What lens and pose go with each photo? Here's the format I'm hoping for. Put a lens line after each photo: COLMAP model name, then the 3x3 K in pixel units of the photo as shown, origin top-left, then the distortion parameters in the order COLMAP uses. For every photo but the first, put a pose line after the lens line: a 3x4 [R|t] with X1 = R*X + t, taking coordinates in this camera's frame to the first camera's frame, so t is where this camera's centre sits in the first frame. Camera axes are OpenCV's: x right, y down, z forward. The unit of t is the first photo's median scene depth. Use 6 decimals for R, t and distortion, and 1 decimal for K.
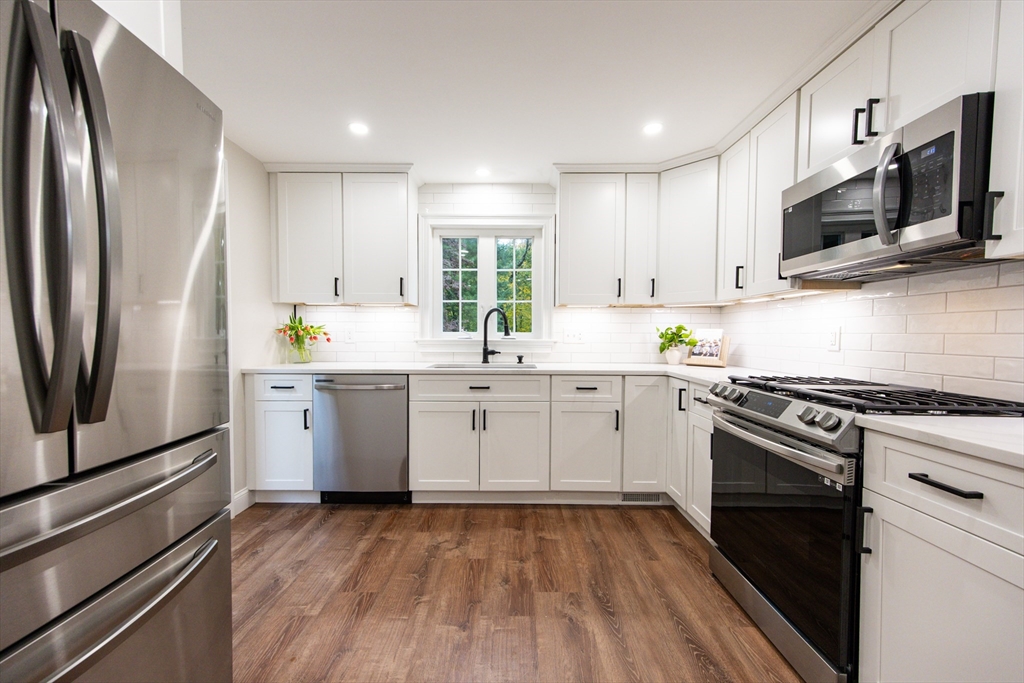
lens RADIAL K [[403.6, 0, 506.9], [0, 403.6, 348.2], [0, 0, 1]] dist [0.012709, 0.000075]
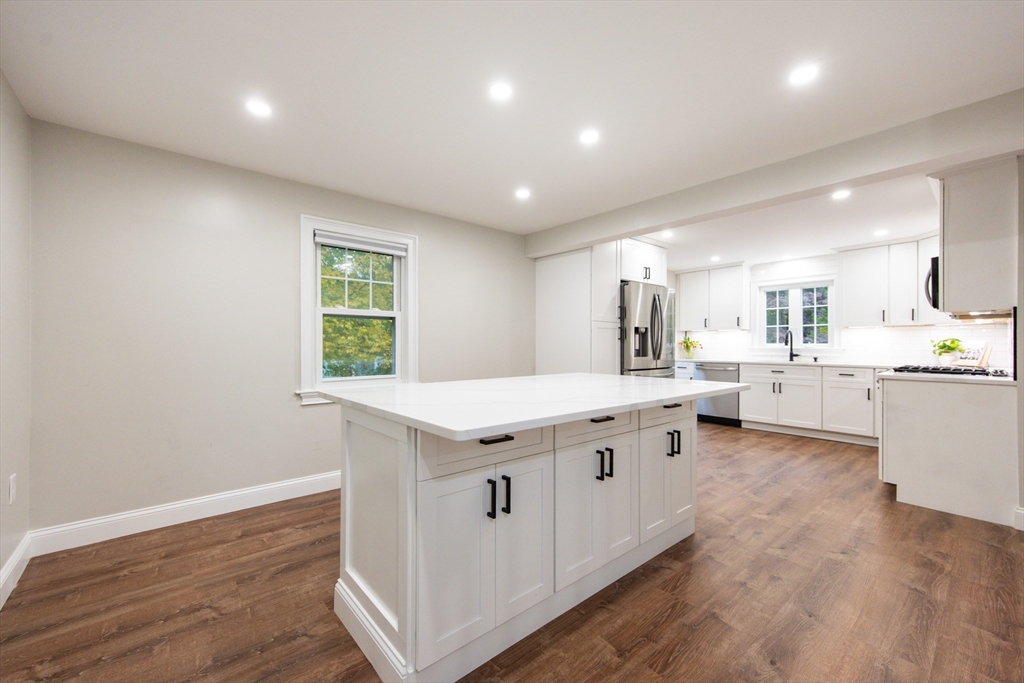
lens RADIAL K [[413.1, 0, 511.1], [0, 413.1, 343.5], [0, 0, 1]] dist [0.004706, 0.000057]
pose [[0.657176, -0.005754, -0.753715, 0.599011], [-0.026985, 0.999150, -0.031156, 0.057923], [0.753254, 0.040814, 0.656462, -1.314193]]
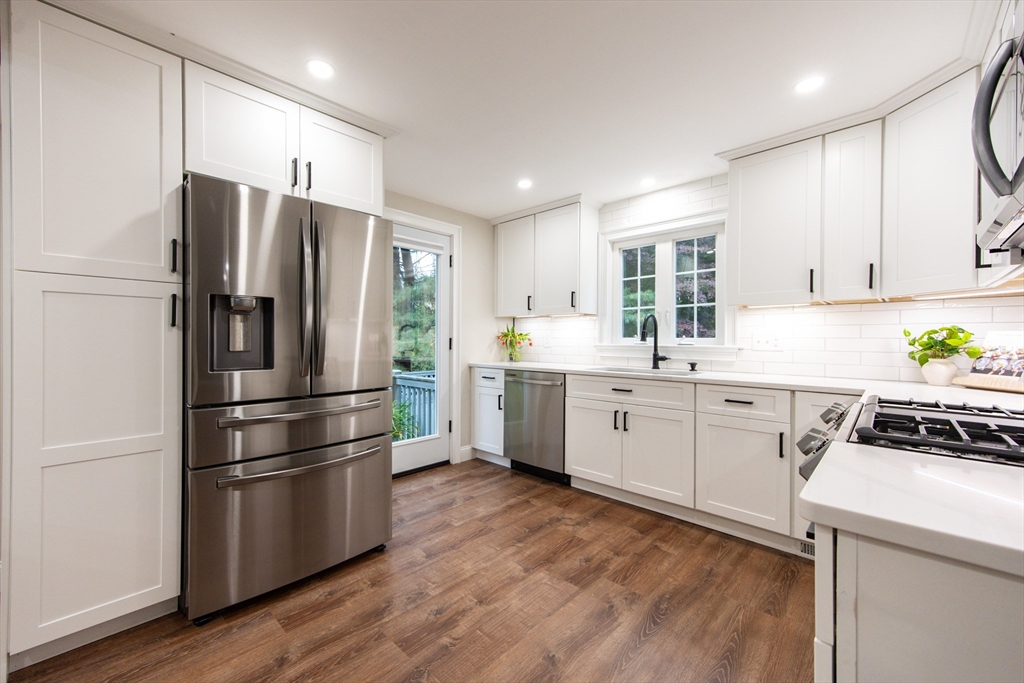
lens RADIAL K [[407.8, 0, 489.2], [0, 407.8, 340.6], [0, 0, 1]] dist [0.012588, 0.000374]
pose [[0.714966, 0.000929, -0.699158, 0.425491], [-0.026506, 0.999316, -0.025777, 0.005070], [0.698656, 0.036962, 0.714502, -0.010845]]
